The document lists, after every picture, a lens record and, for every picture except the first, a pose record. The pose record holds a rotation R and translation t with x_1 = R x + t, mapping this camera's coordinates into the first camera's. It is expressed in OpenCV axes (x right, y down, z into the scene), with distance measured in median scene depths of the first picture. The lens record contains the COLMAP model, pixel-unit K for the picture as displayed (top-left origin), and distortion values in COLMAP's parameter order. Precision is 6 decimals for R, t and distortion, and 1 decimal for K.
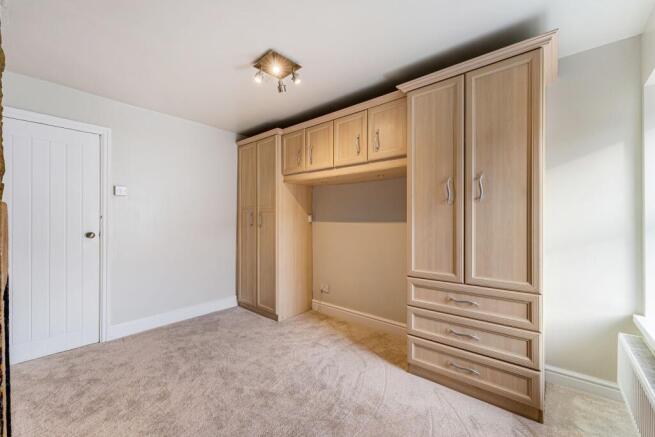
lens RADIAL K [[265.7, 0, 332.0], [0, 265.7, 222.6], [0, 0, 1]] dist [0.002268, -0.000749]
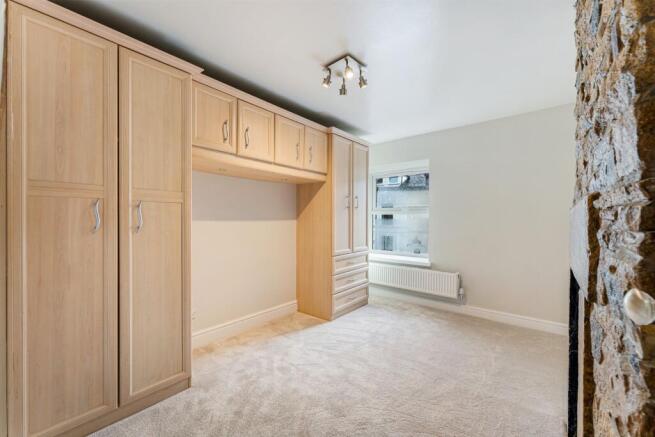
lens RADIAL K [[265.7, 0, 331.2], [0, 265.7, 218.0], [0, 0, 1]] dist [0.002268, -0.000749]
pose [[-0.017289, -0.003382, 0.999845, -0.965620], [-0.005336, 0.999980, 0.003290, -0.017006], [-0.999836, -0.005278, -0.017306, 0.828373]]
